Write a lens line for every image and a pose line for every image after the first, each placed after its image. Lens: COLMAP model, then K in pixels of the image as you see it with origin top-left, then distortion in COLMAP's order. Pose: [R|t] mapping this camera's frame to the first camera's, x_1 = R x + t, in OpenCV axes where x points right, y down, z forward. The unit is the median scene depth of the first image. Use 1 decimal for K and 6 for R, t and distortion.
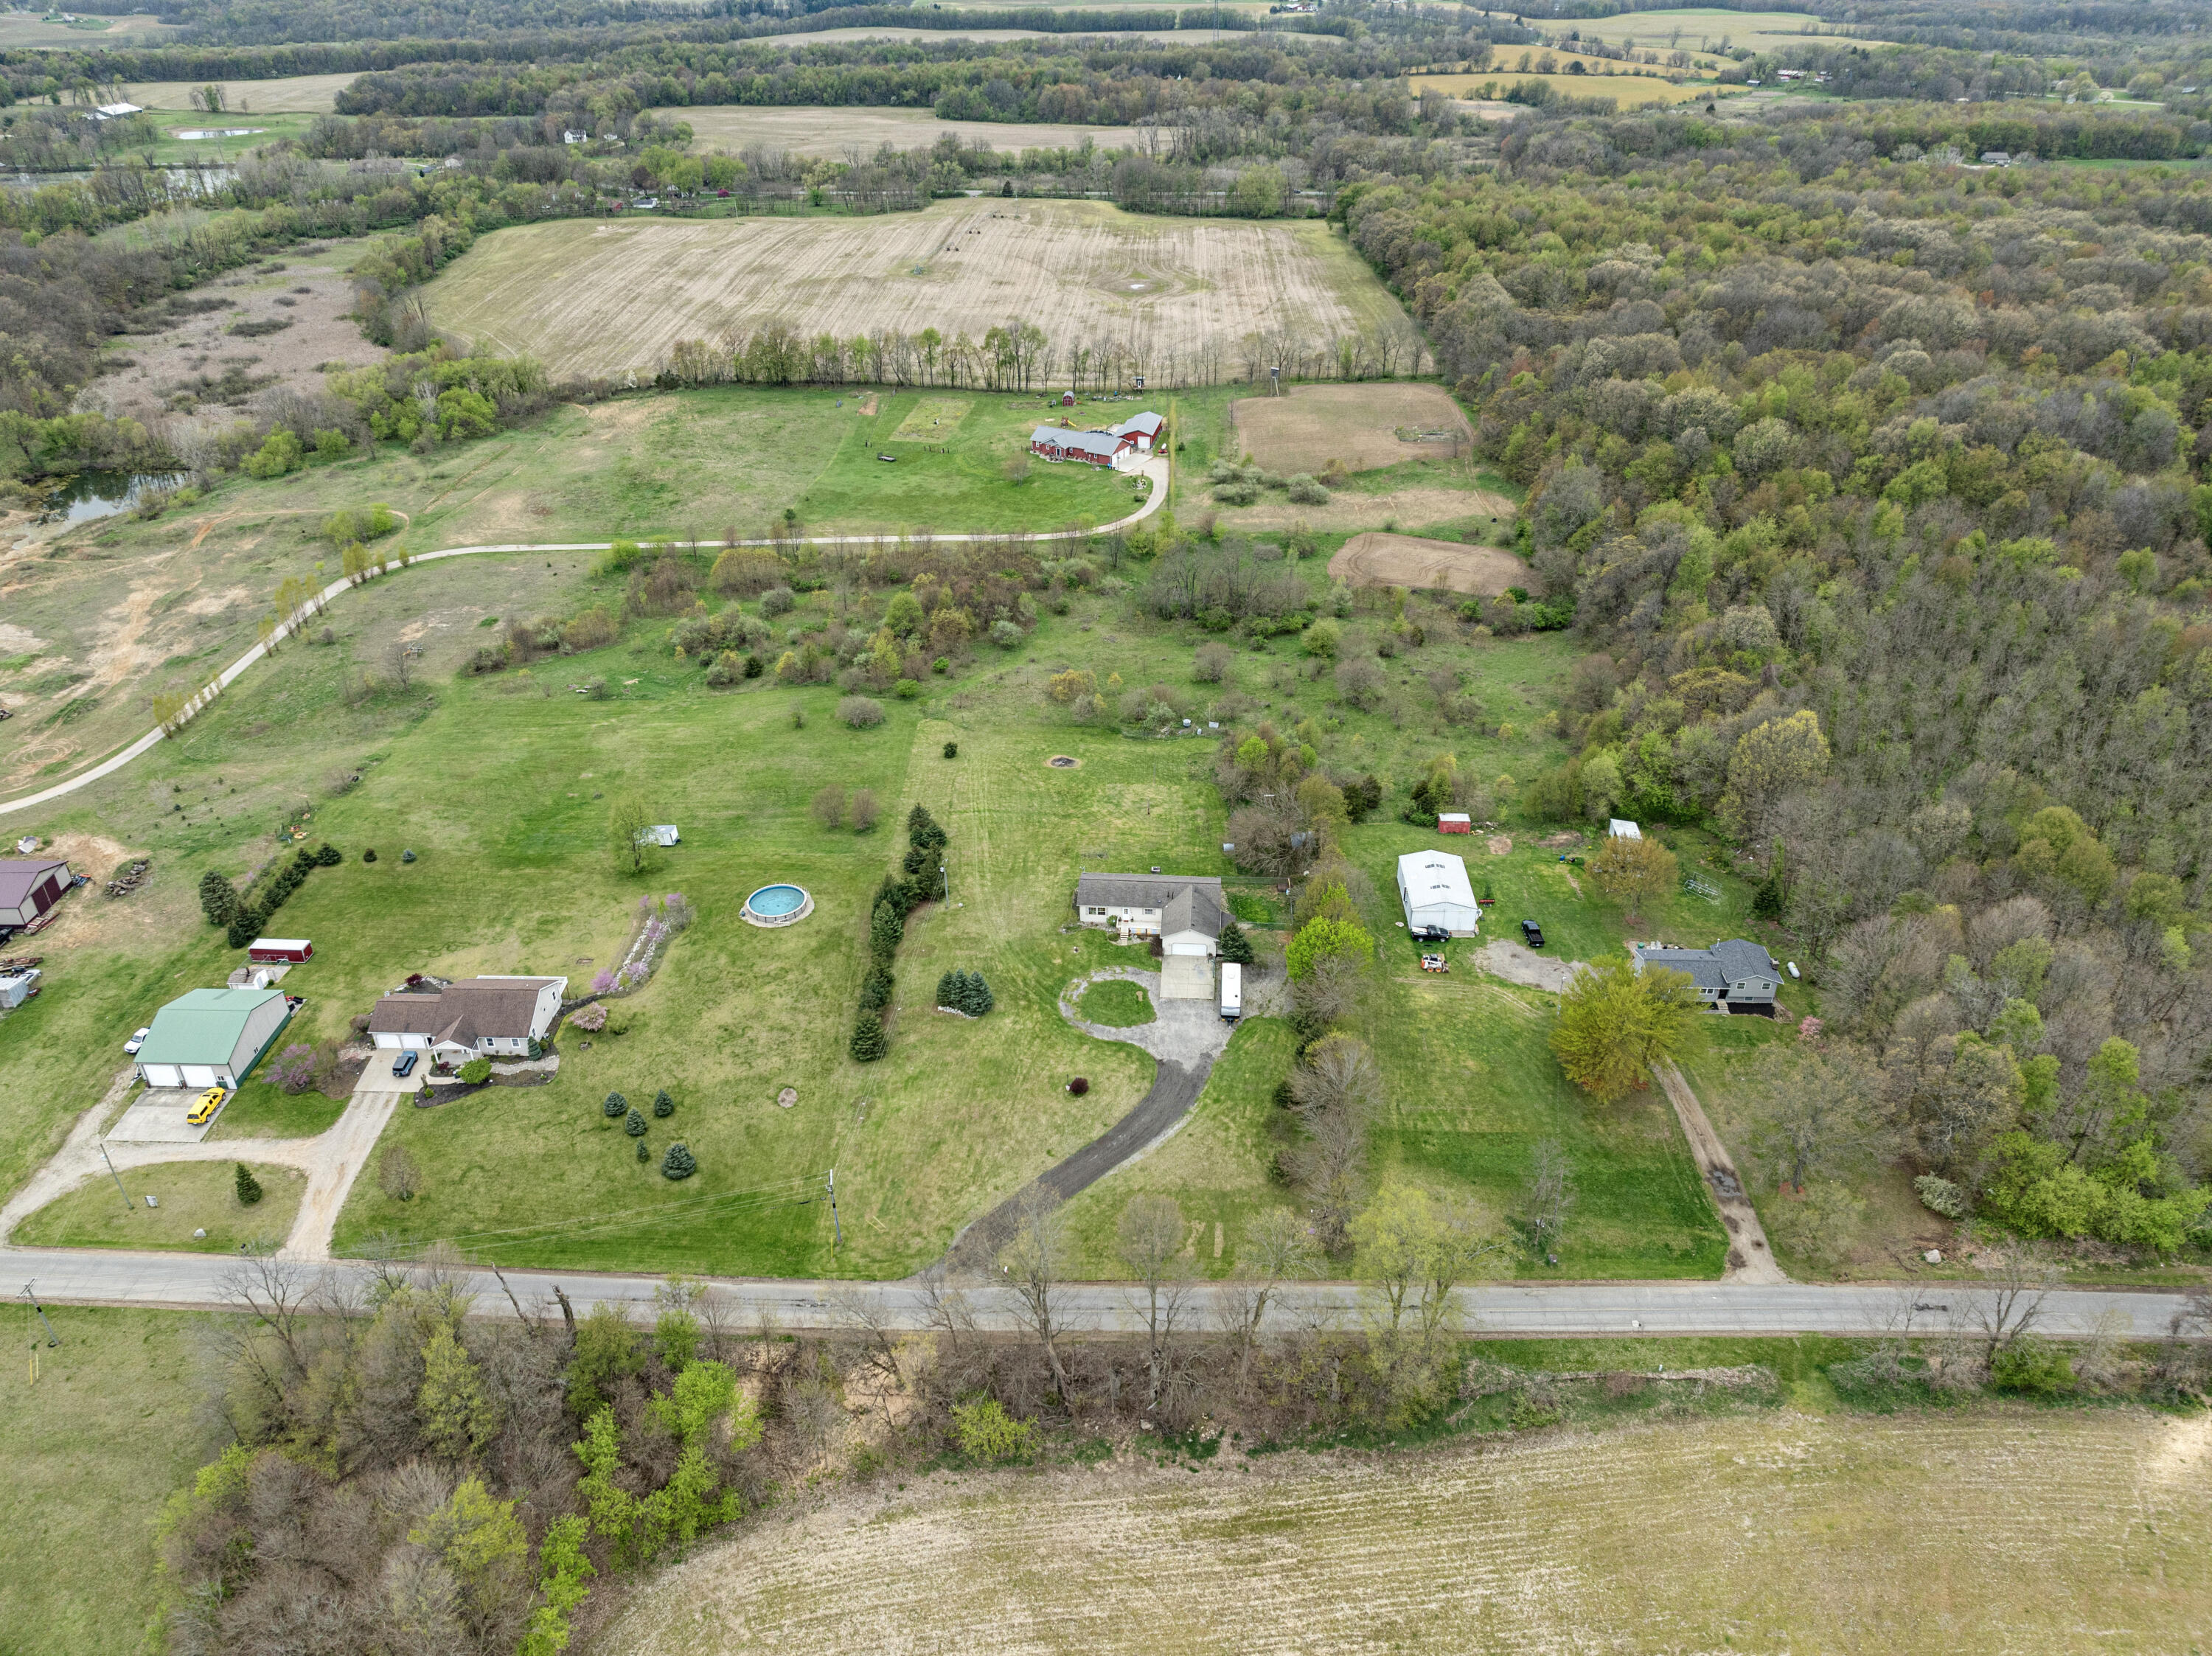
lens RADIAL K [[1561.6, 0, 1106.1], [0, 1561.6, 830.9], [0, 0, 1]] dist [-0.027189, -0.004560]
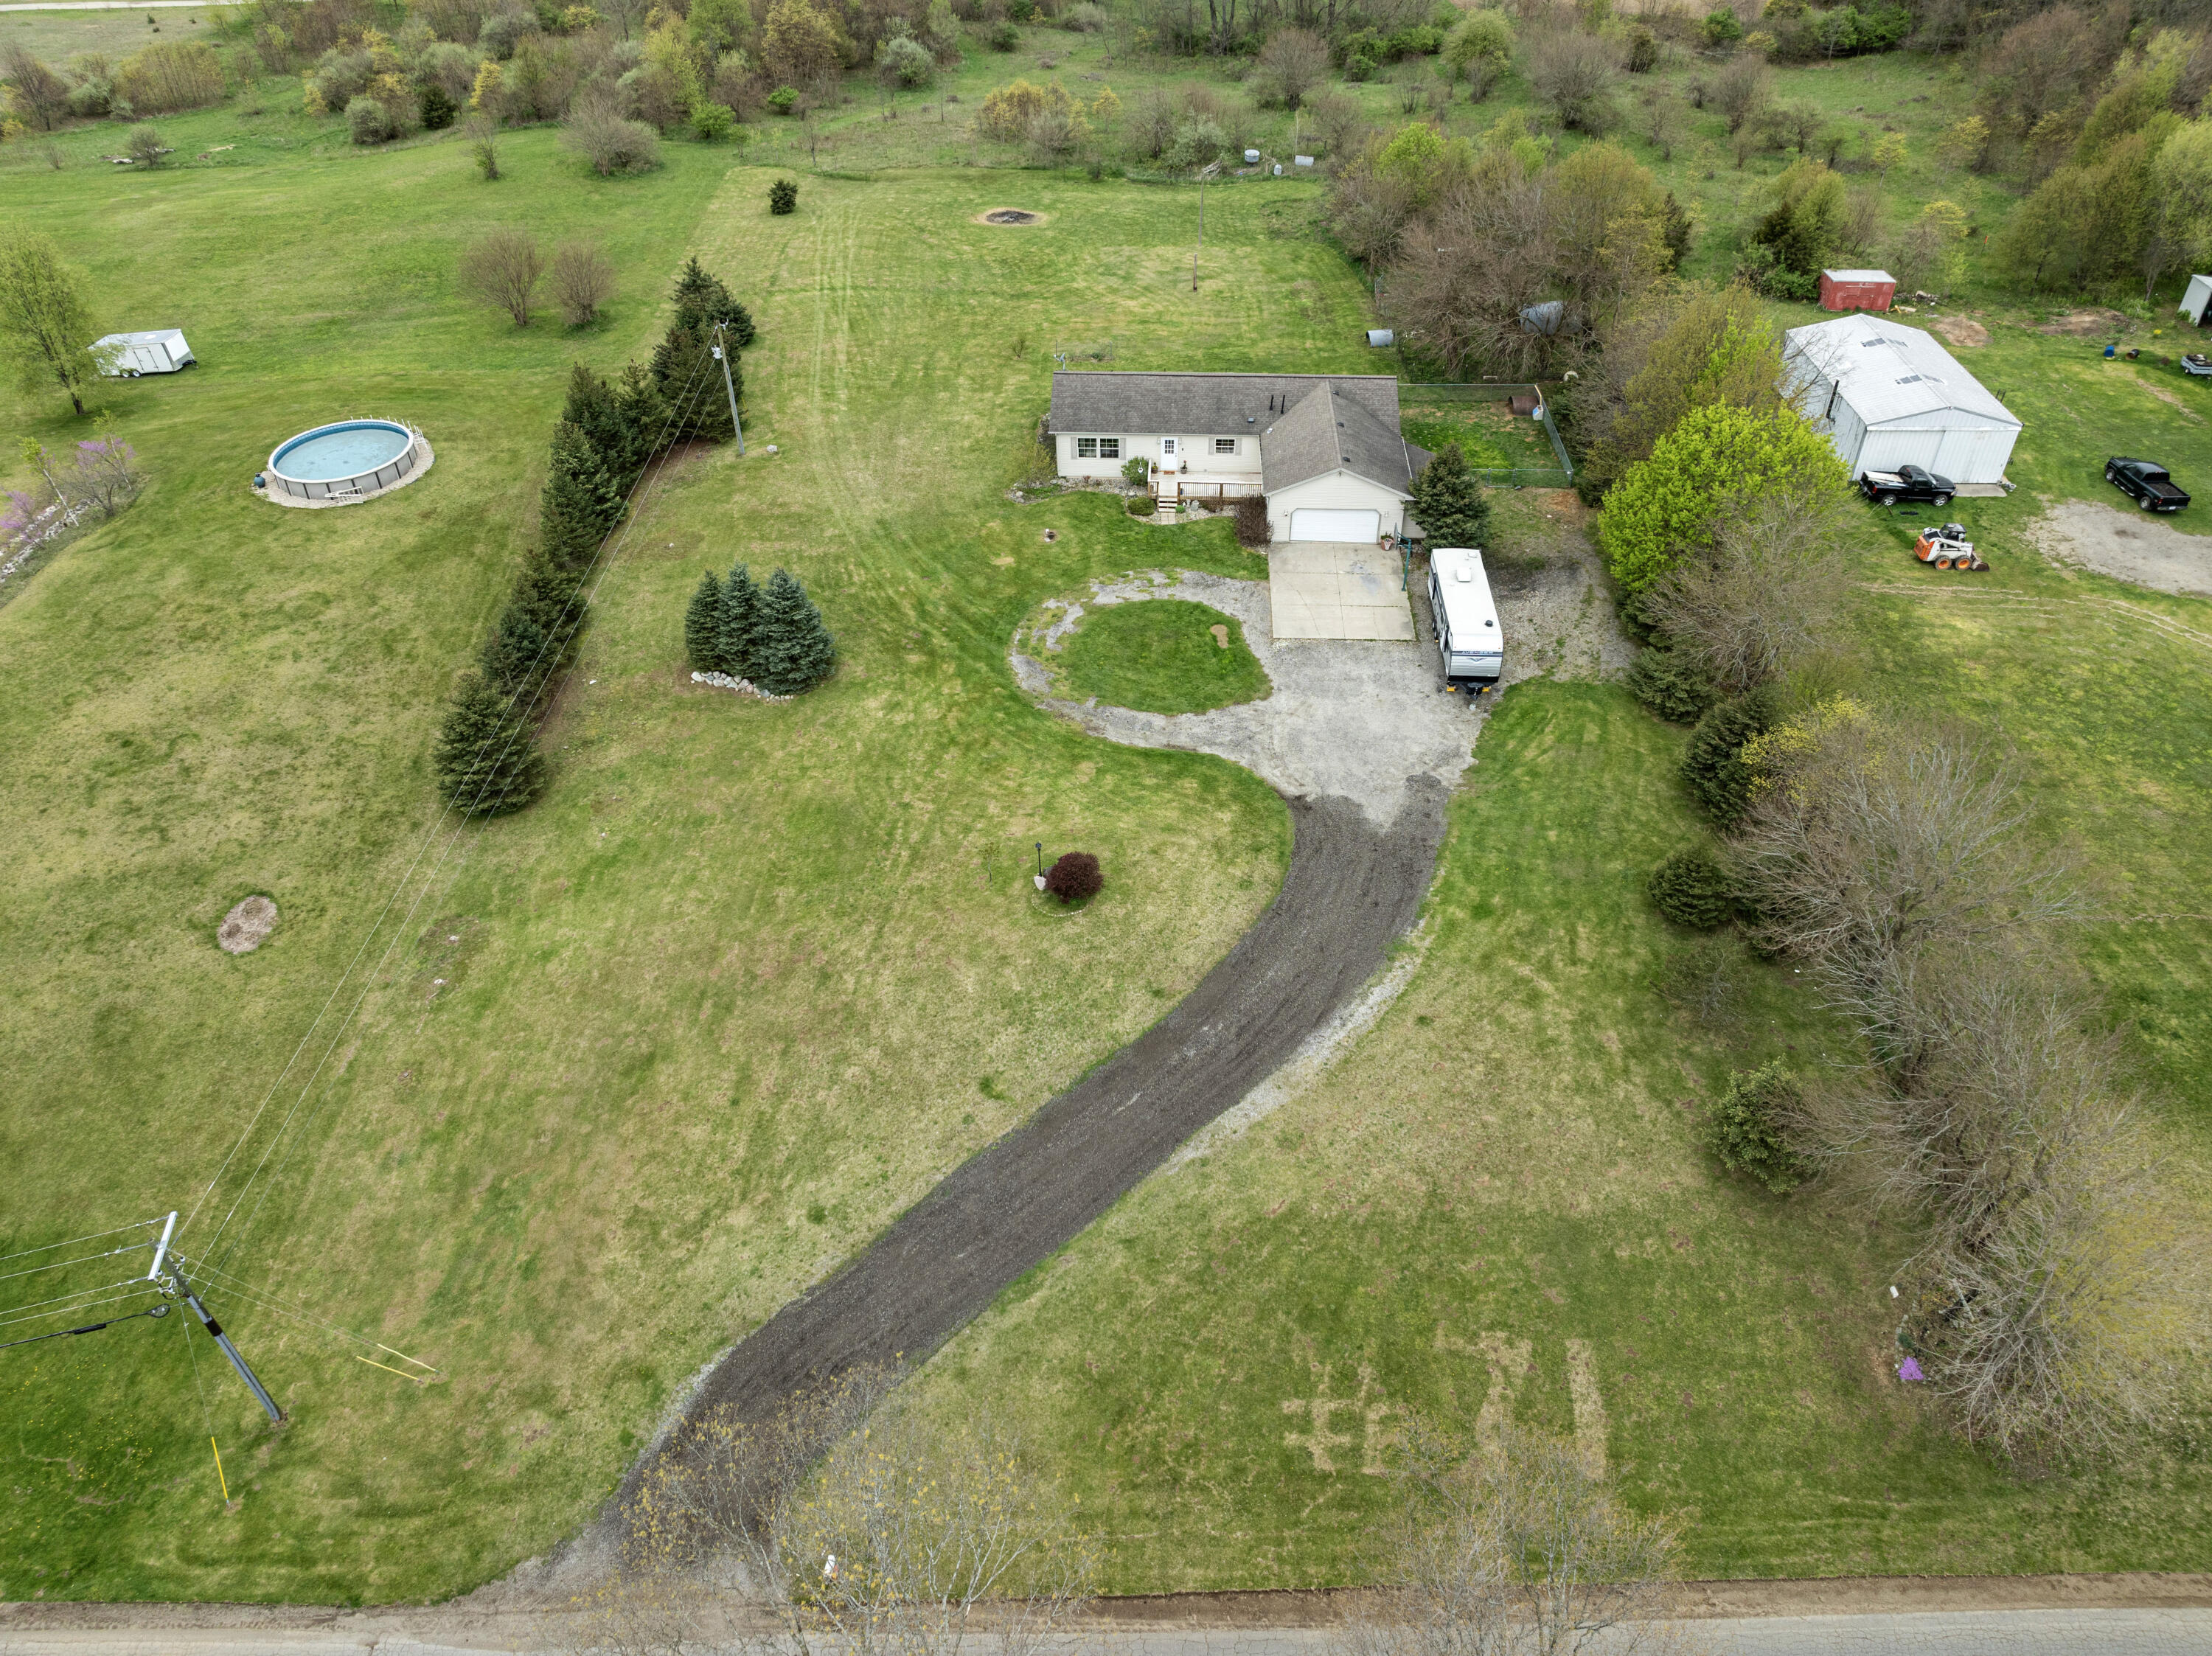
lens RADIAL K [[1561.6, 0, 1106.3], [0, 1561.6, 816.6], [0, 0, 1]] dist [-0.027189, -0.004560]
pose [[0.999501, -0.020170, 0.024308, -0.016632], [0.016540, 0.989836, 0.141250, 0.094389], [-0.026910, -0.140777, 0.989676, 0.610692]]
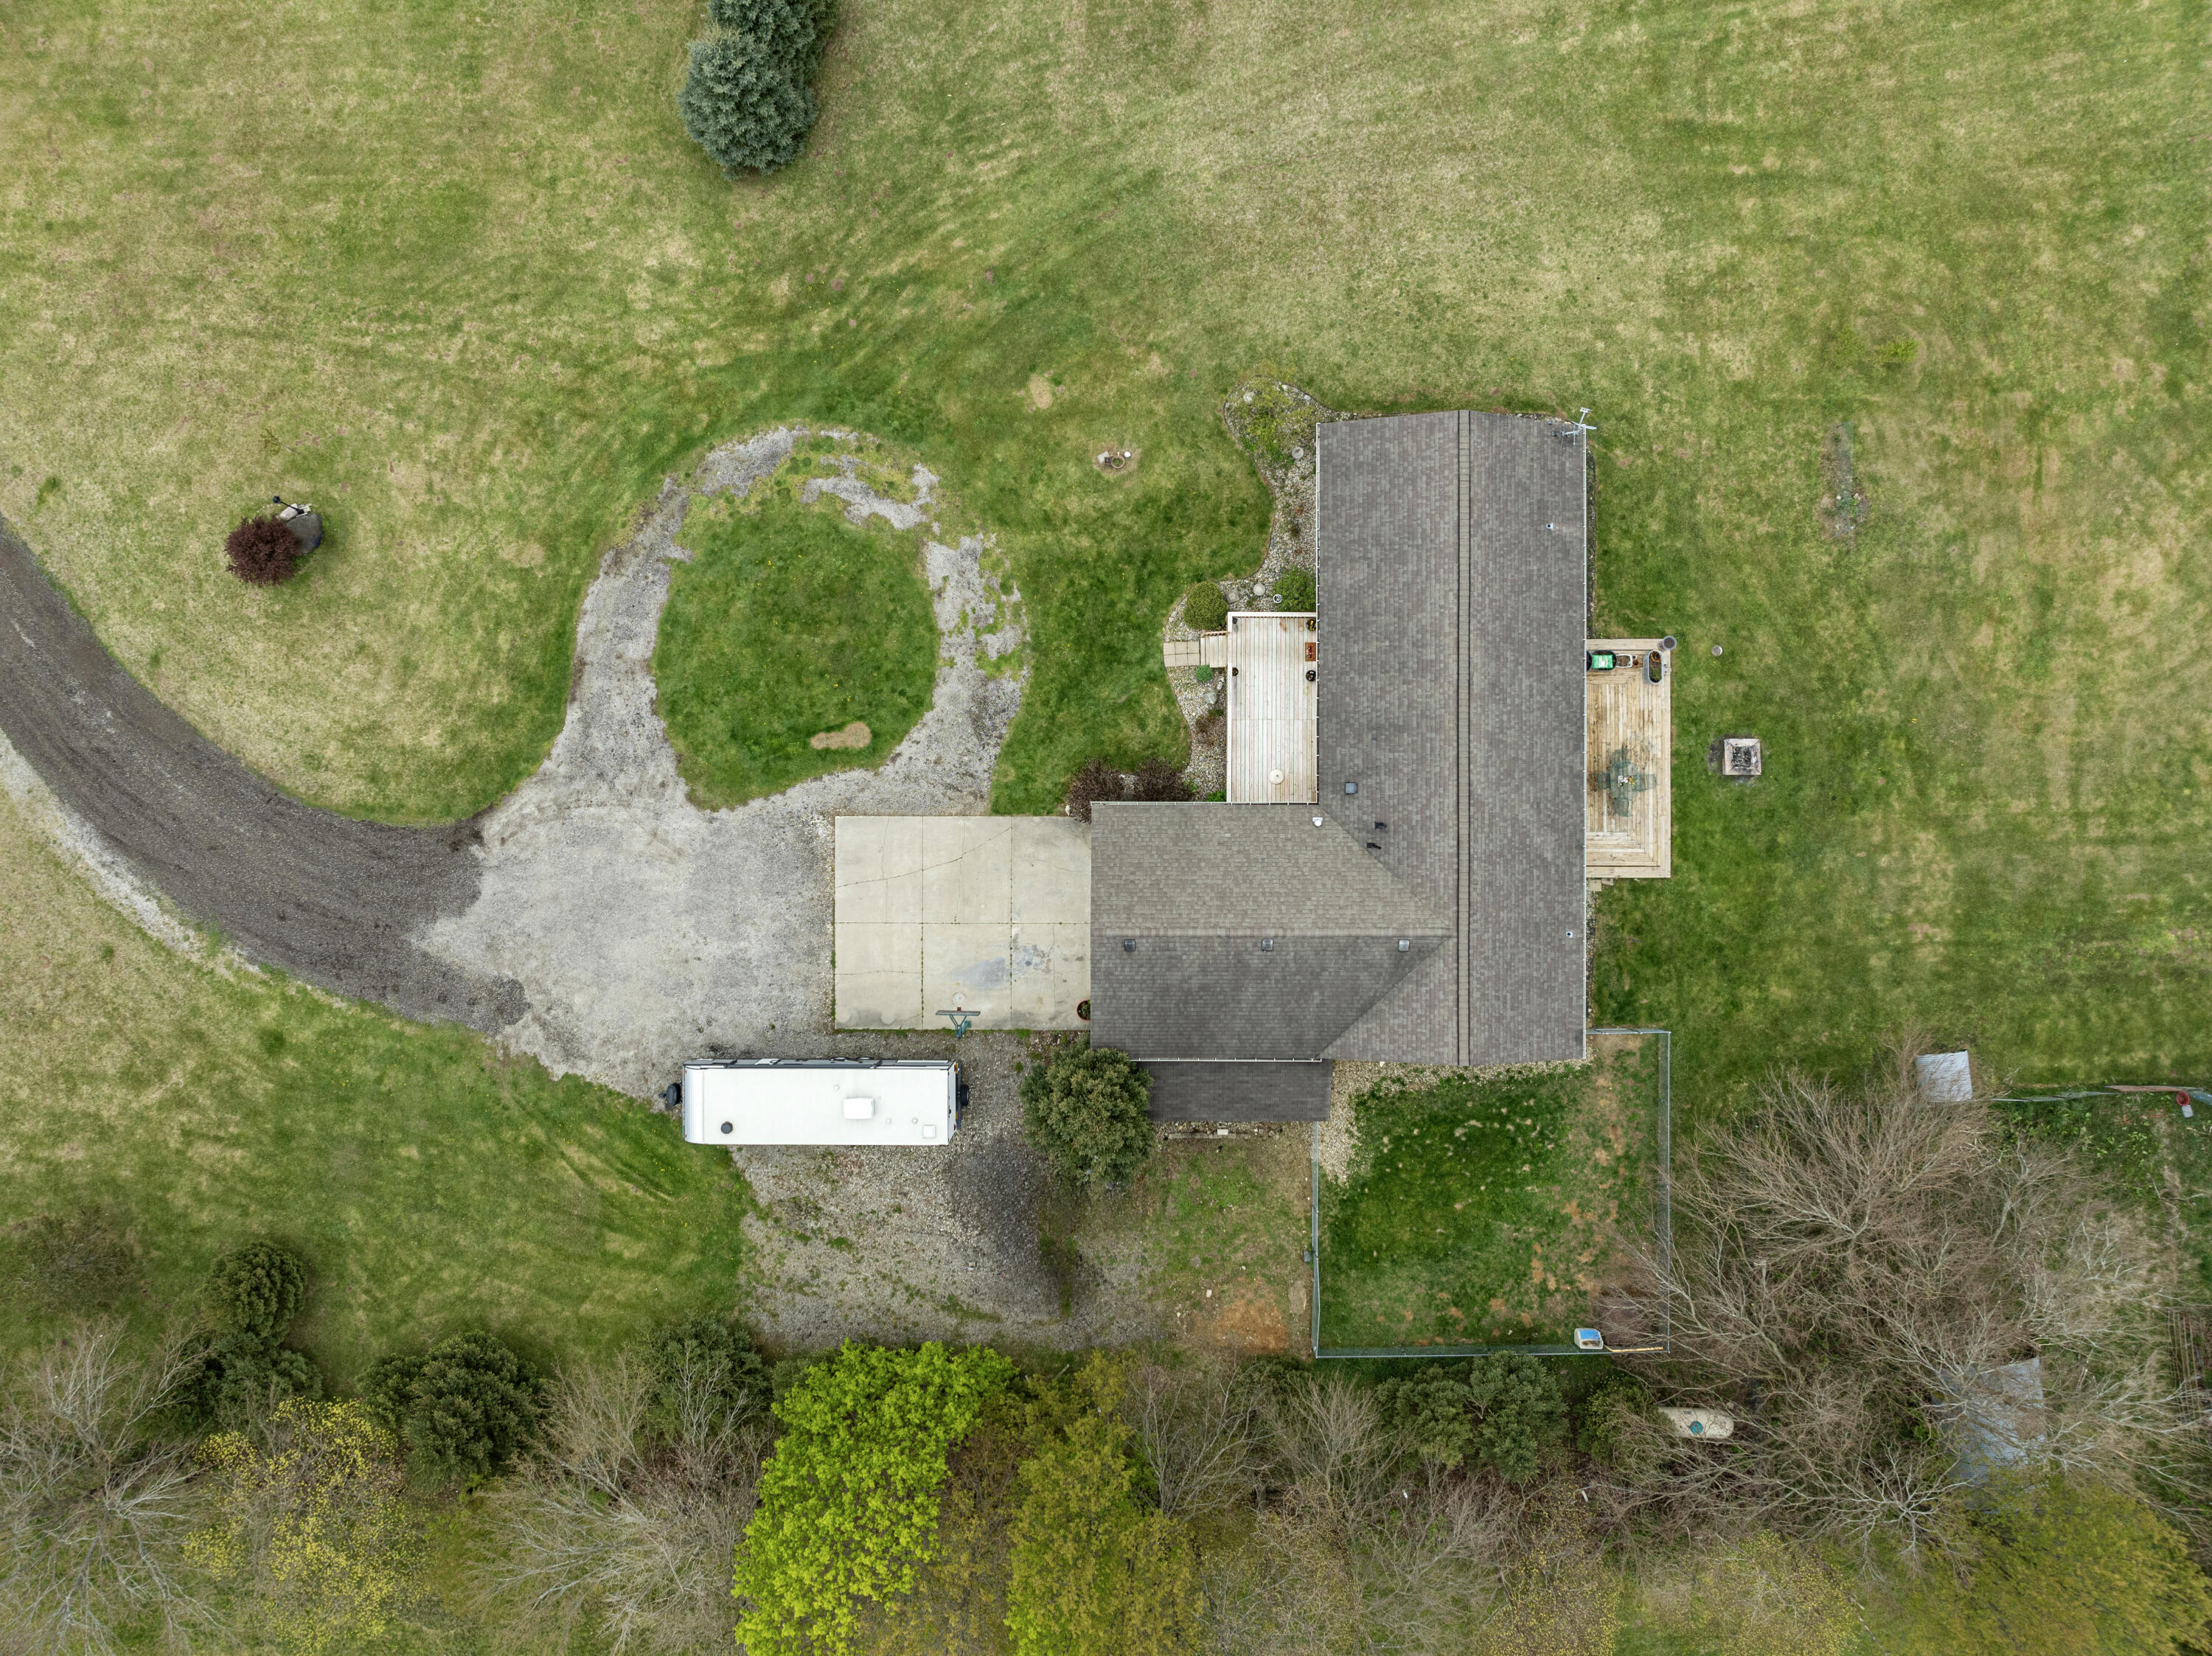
lens RADIAL K [[1561.6, 0, 1105.3], [0, 1561.6, 824.6], [0, 0, 1]] dist [-0.027189, -0.004560]
pose [[0.072923, 0.997337, -0.000858, 0.038878], [-0.517115, 0.038546, 0.855047, -0.133681], [0.852804, -0.061908, 0.518549, 0.897421]]
